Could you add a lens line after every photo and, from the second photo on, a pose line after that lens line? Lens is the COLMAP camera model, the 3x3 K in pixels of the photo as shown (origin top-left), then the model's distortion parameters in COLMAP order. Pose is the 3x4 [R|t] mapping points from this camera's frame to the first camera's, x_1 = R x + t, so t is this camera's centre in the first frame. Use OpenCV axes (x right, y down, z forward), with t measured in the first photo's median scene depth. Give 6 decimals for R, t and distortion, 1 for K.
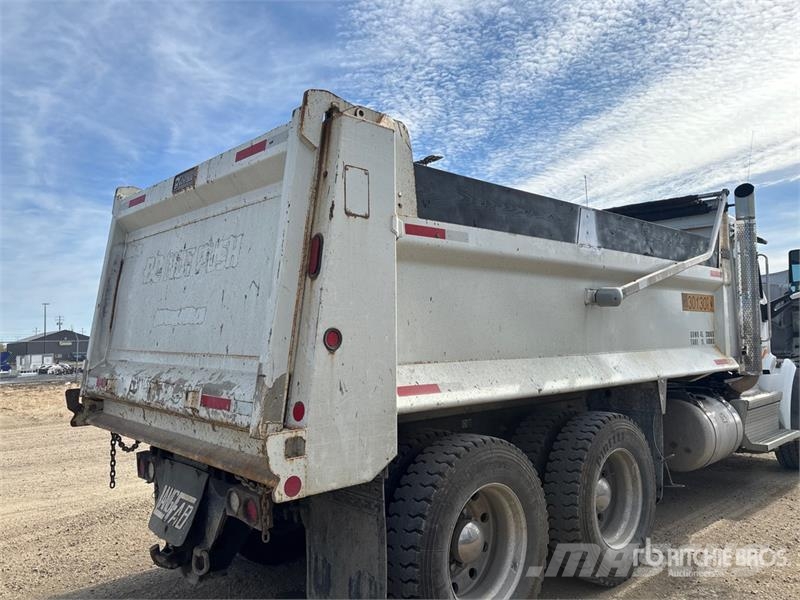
lens RADIAL K [[623.2, 0, 374.5], [0, 623.2, 300.8], [0, 0, 1]] dist [0.083395, -0.172671]
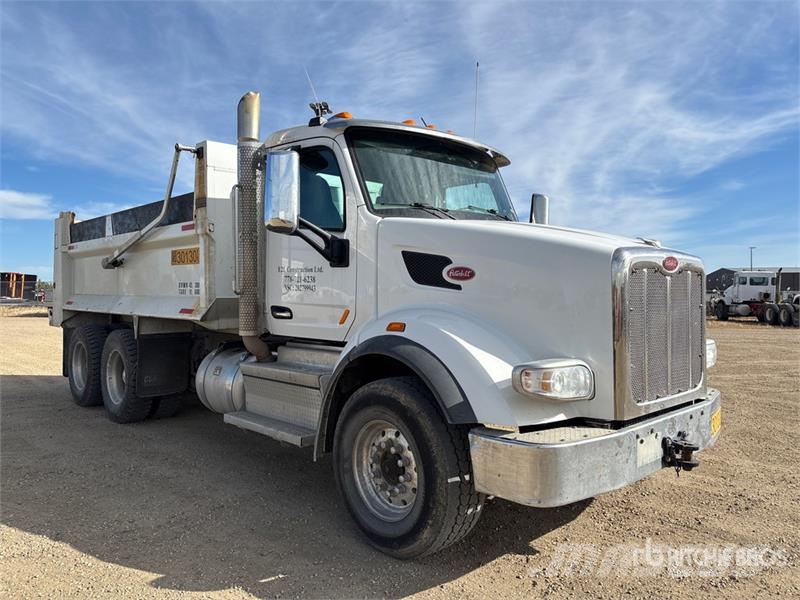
lens RADIAL K [[623.2, 0, 374.5], [0, 623.2, 300.8], [0, 0, 1]] dist [0.083395, -0.172671]
pose [[-0.020194, -0.003262, -0.999791, 1.947099], [0.019330, 0.999806, -0.003653, 0.110426], [0.999609, -0.019399, -0.020127, 1.630524]]
